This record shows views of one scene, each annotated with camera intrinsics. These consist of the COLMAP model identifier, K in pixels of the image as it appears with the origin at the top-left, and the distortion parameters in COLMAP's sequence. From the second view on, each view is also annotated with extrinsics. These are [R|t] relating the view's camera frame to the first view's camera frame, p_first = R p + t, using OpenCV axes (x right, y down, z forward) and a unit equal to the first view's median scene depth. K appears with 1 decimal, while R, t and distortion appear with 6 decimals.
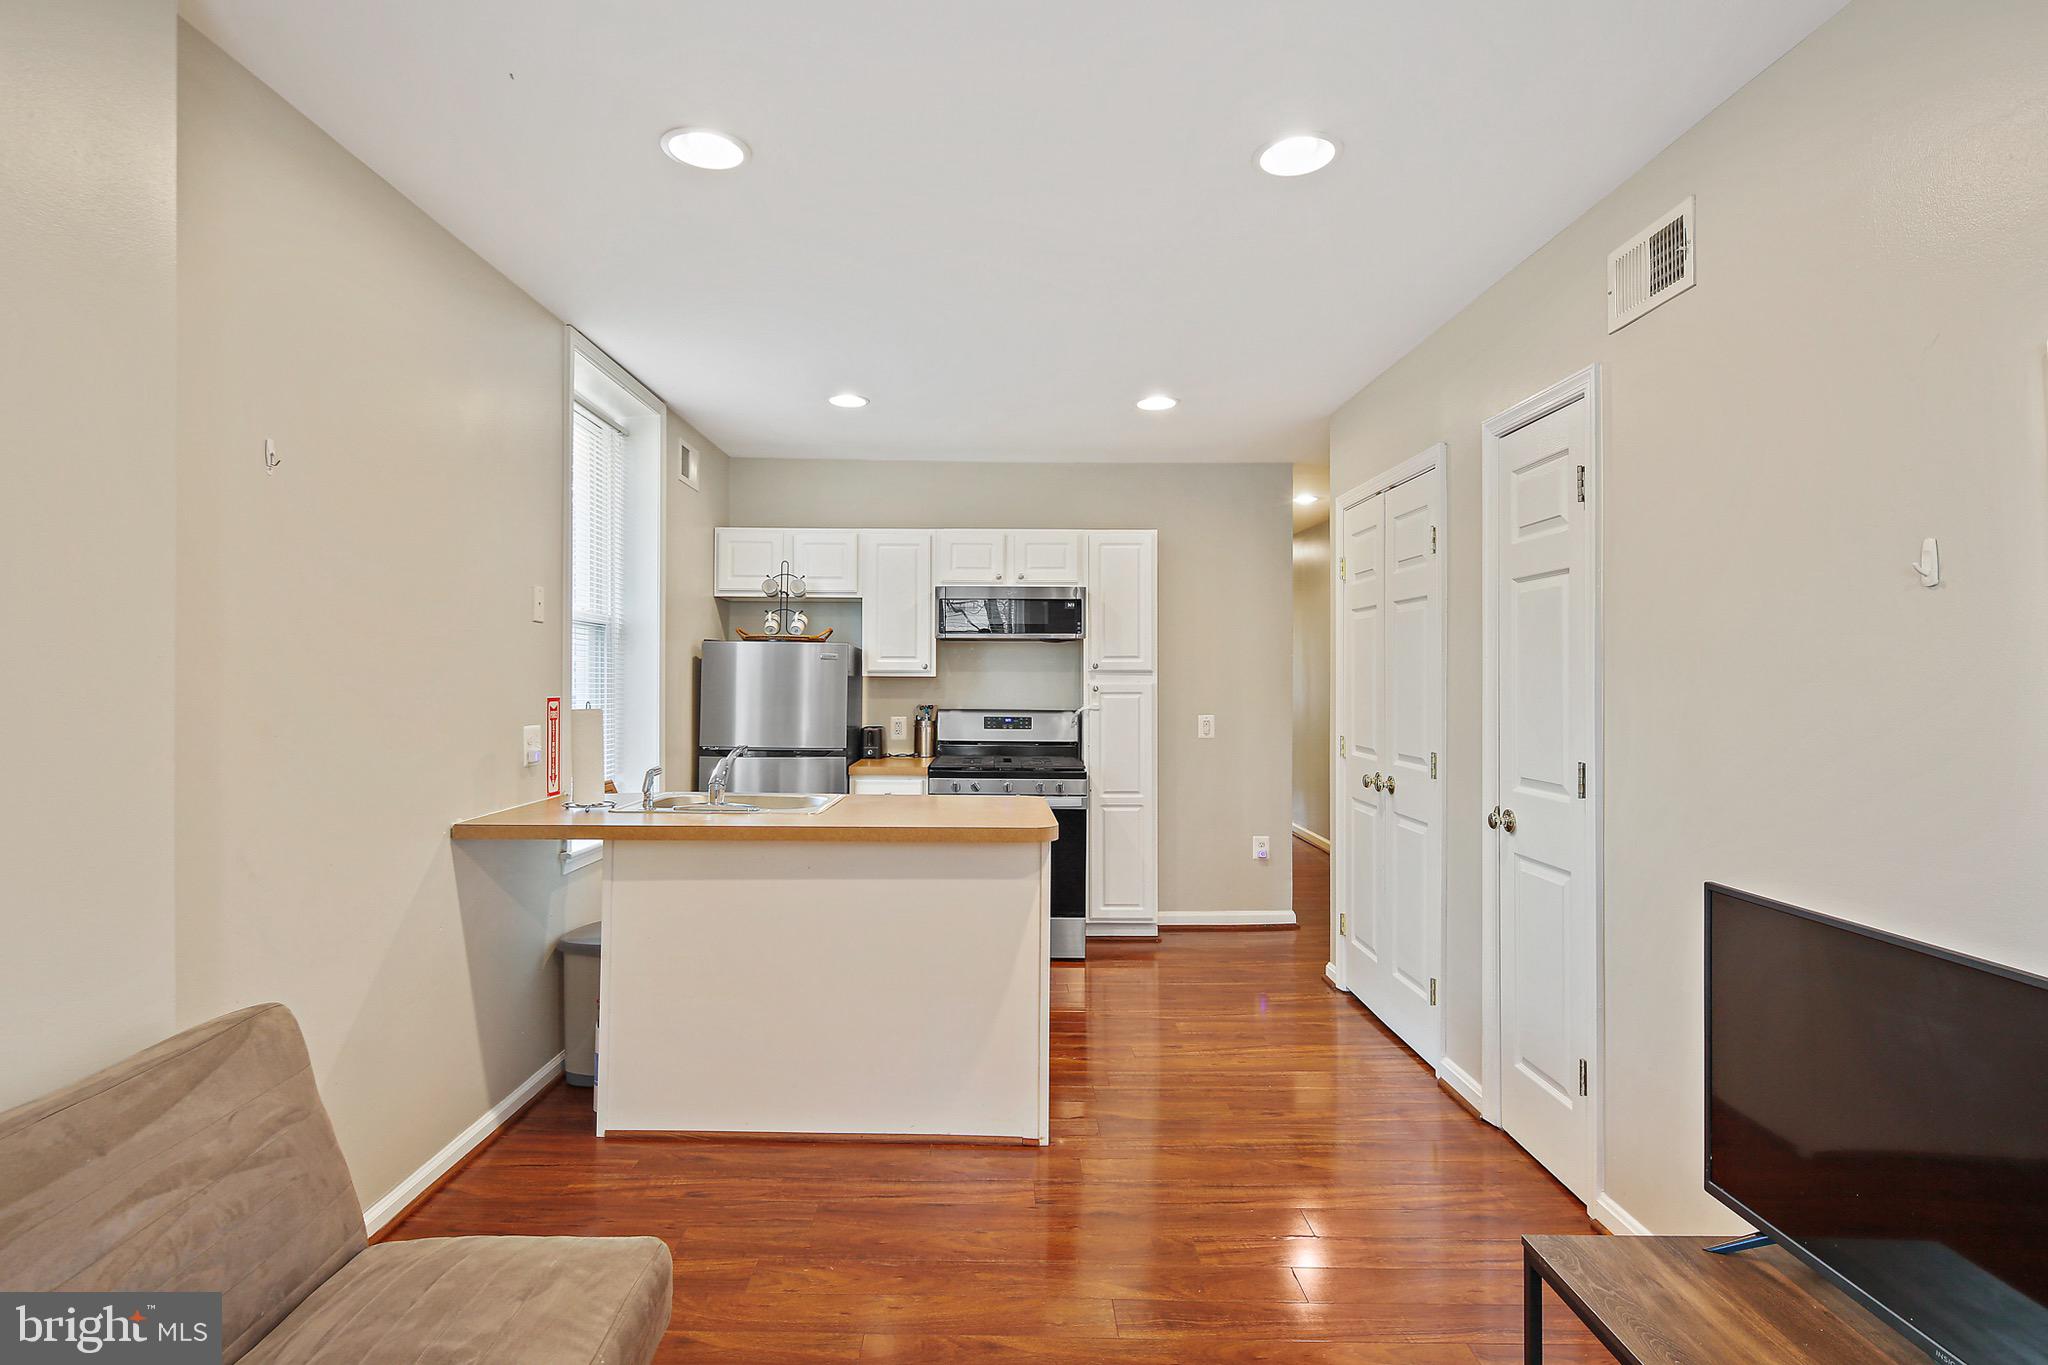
lens RADIAL K [[998.8, 0, 995.2], [0, 998.8, 700.3], [0, 0, 1]] dist [0.010190, -0.008891]
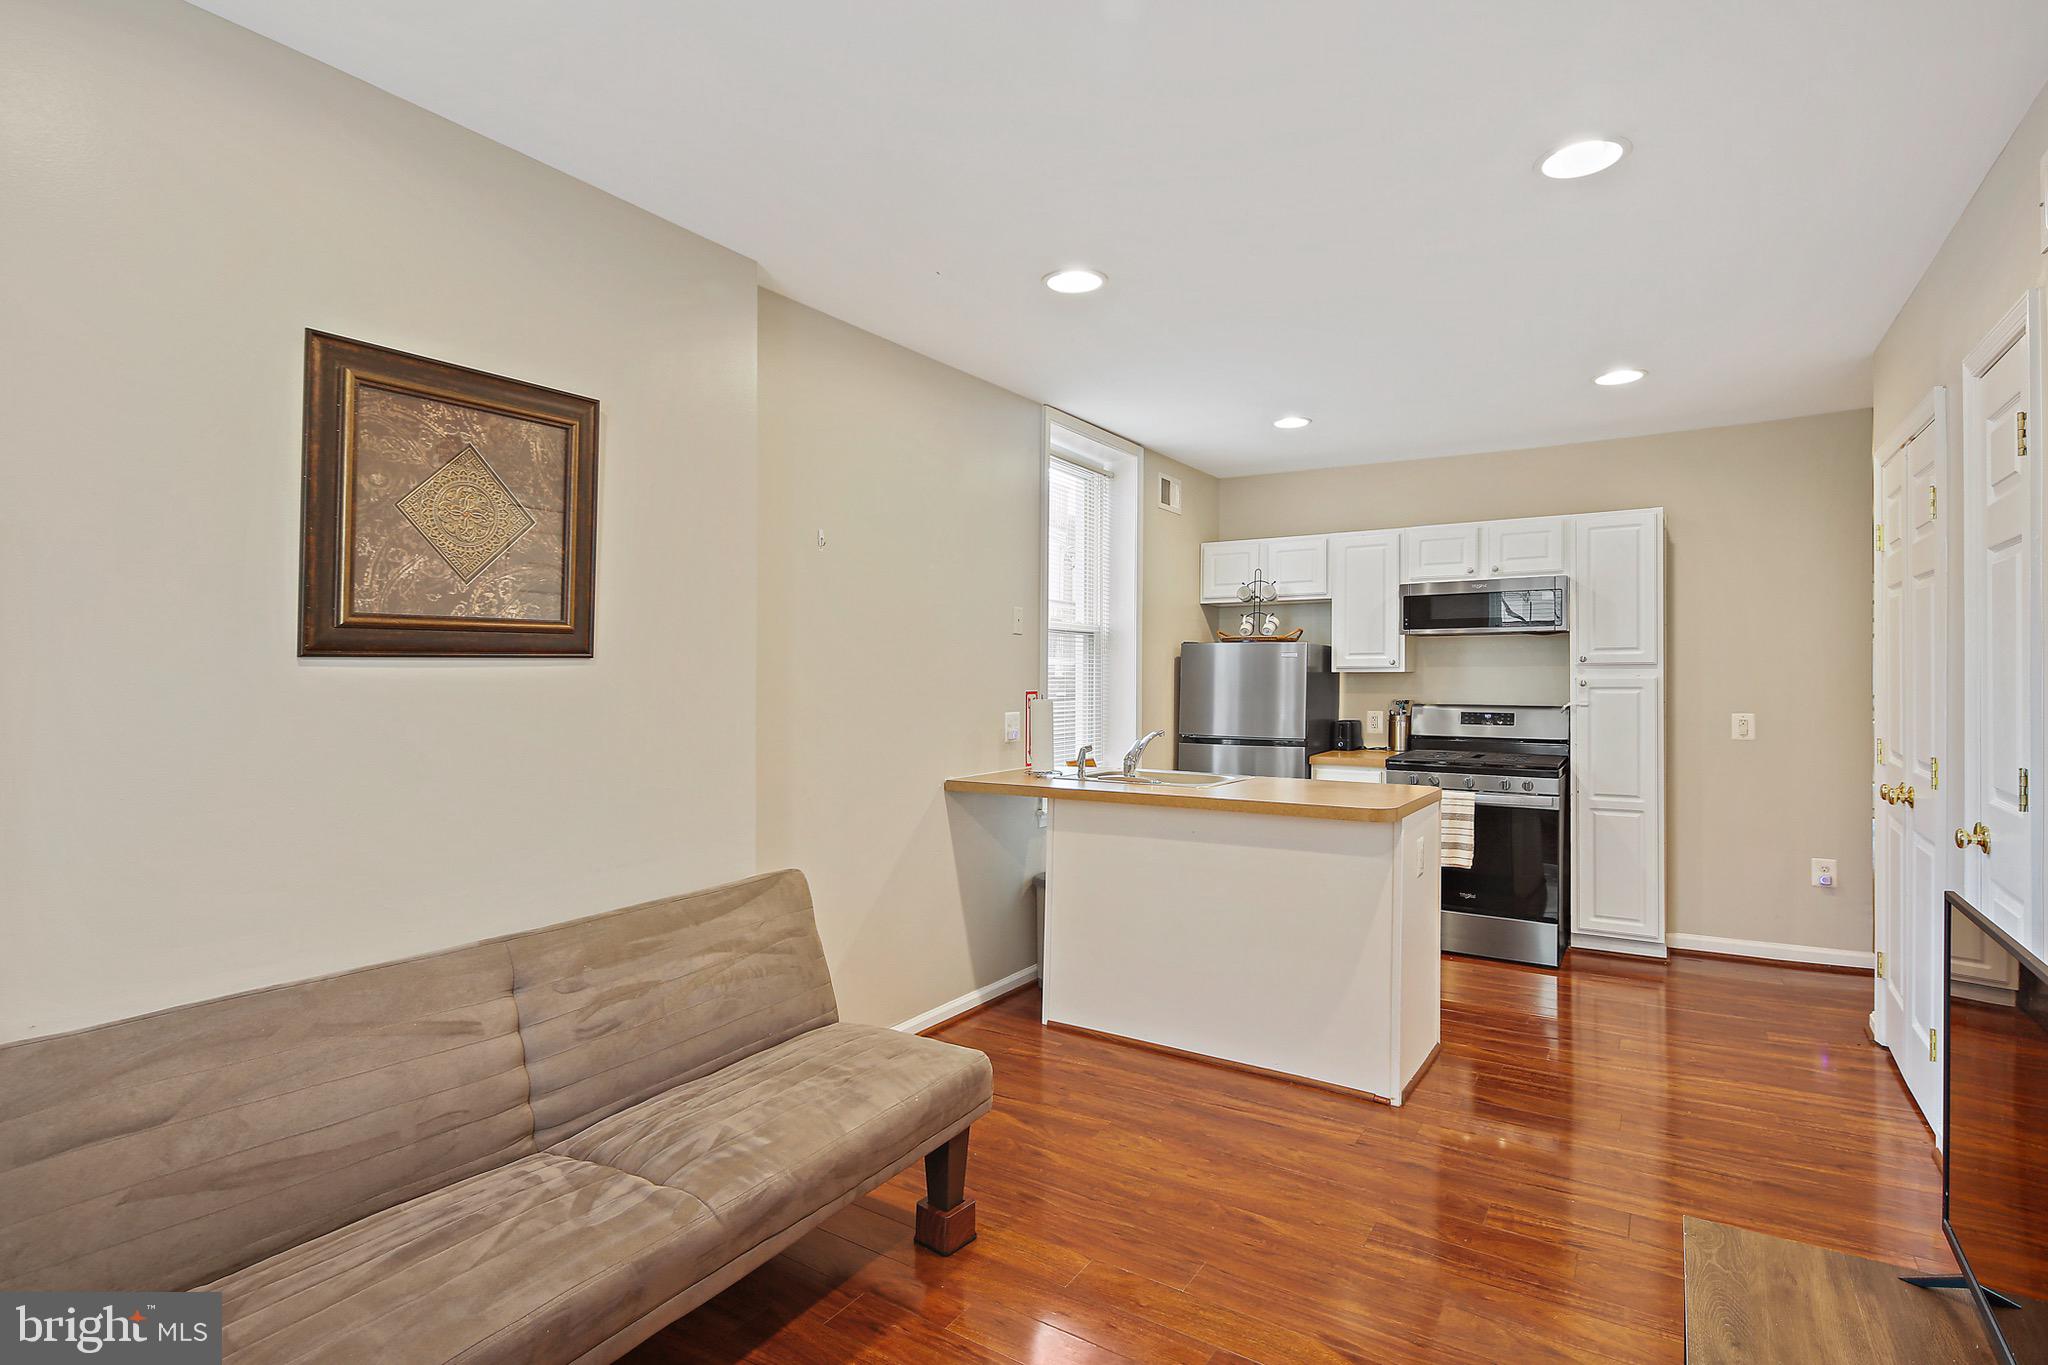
lens RADIAL K [[998.8, 0, 1026.4], [0, 998.8, 692.2], [0, 0, 1]] dist [0.010190, -0.008891]
pose [[0.845529, 0.000808, -0.533929, 0.165980], [-0.003612, 0.999985, -0.004205, 0.002805], [0.533917, 0.005484, 0.845519, -0.073161]]
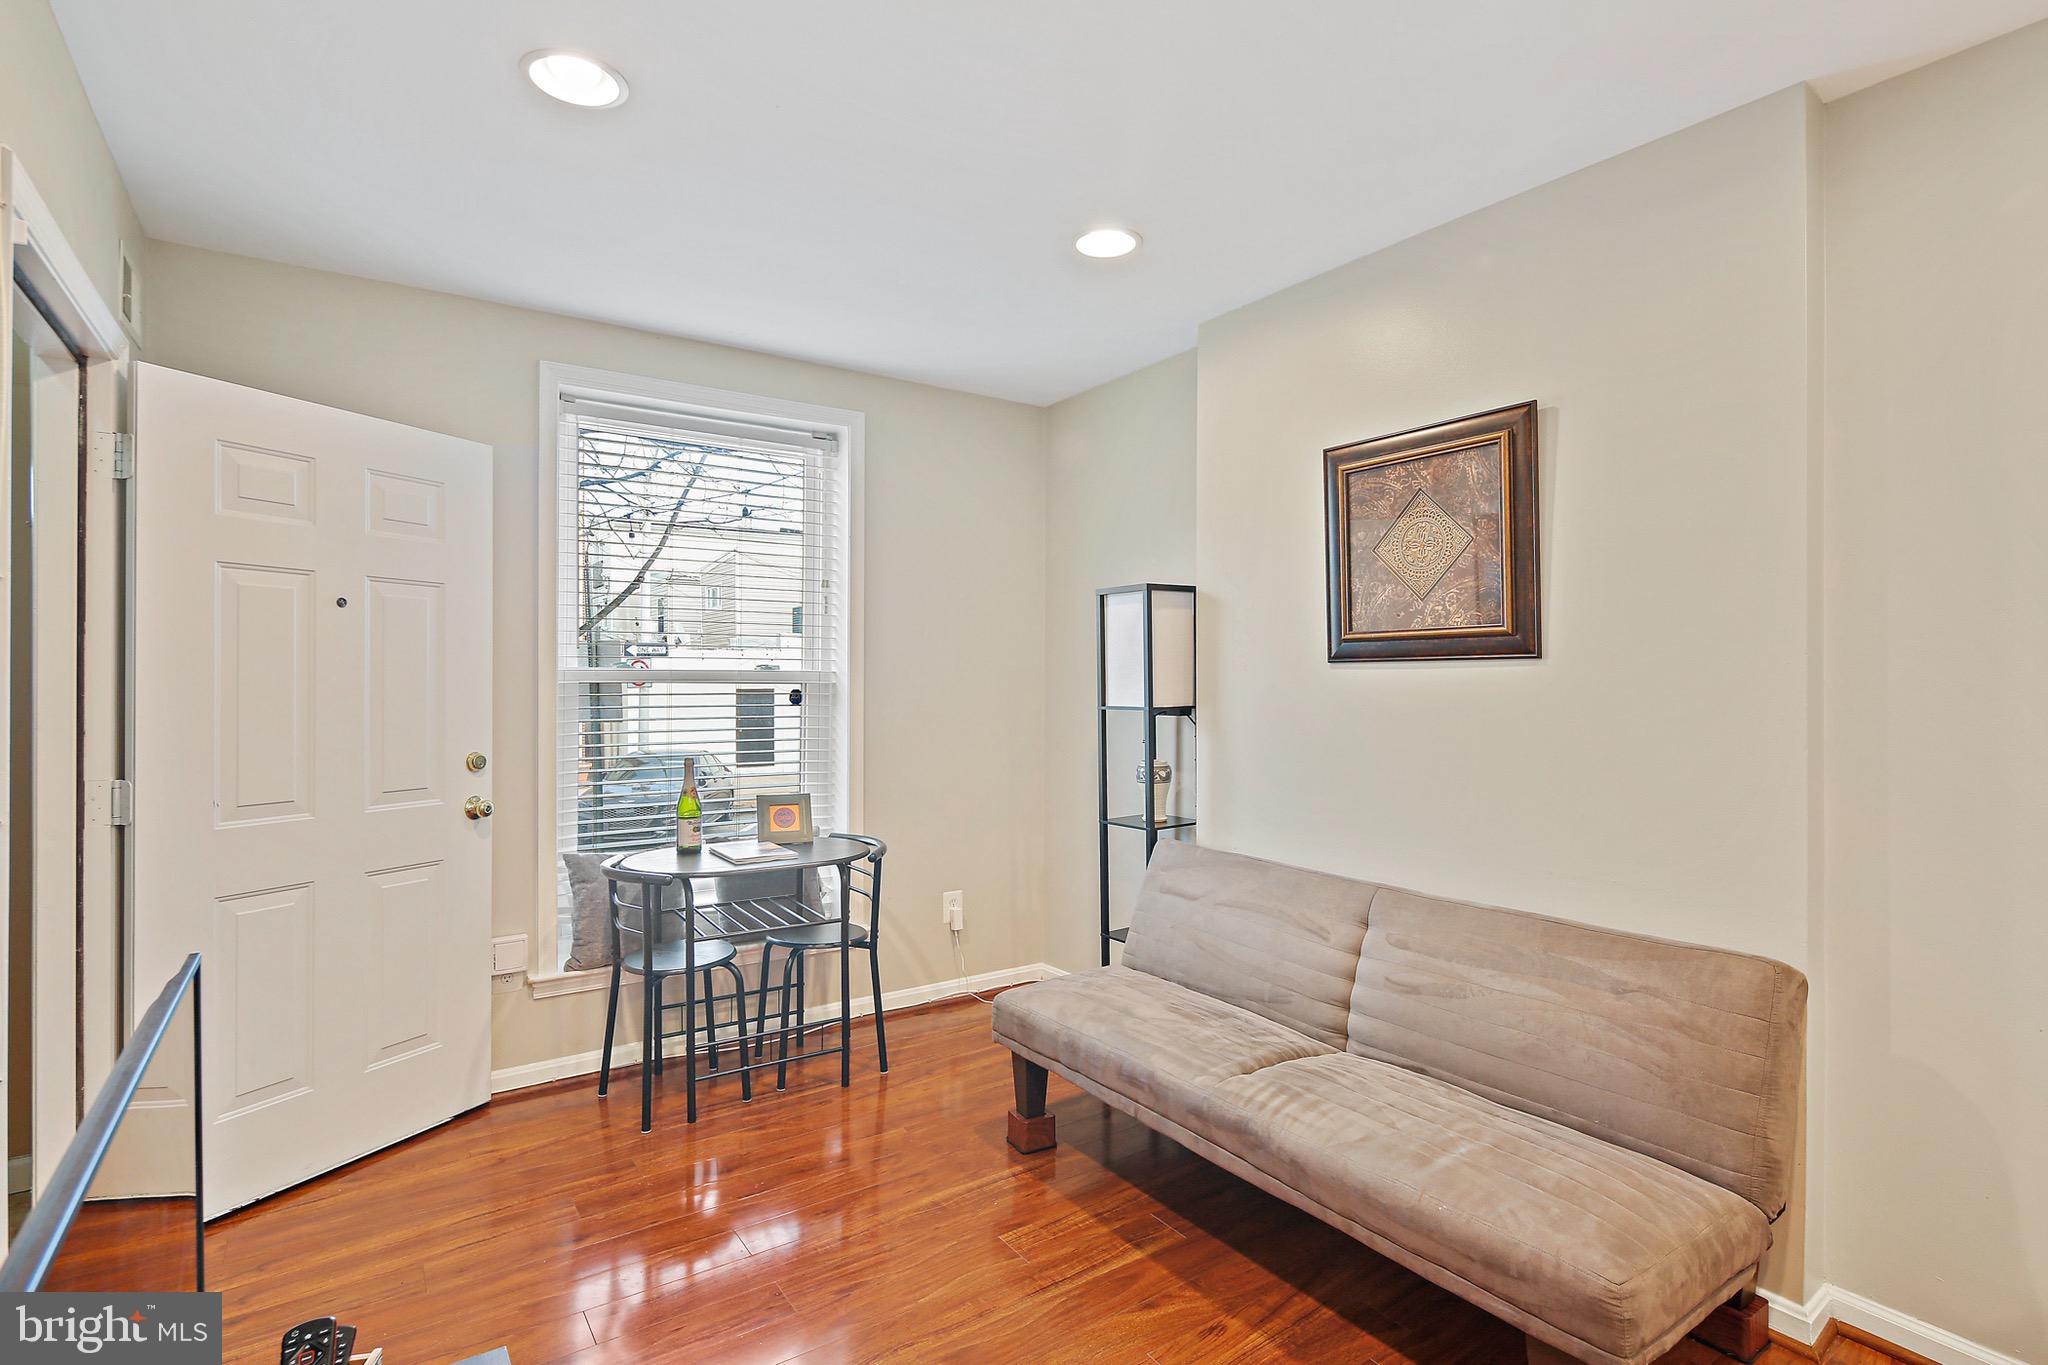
lens RADIAL K [[998.8, 0, 1020.5], [0, 998.8, 683.2], [0, 0, 1]] dist [0.010190, -0.008891]
pose [[-0.818423, 0.003534, -0.574605, 0.212305], [-0.014000, 0.999562, 0.026089, -0.011706], [0.574445, 0.029396, -0.818015, 0.462648]]
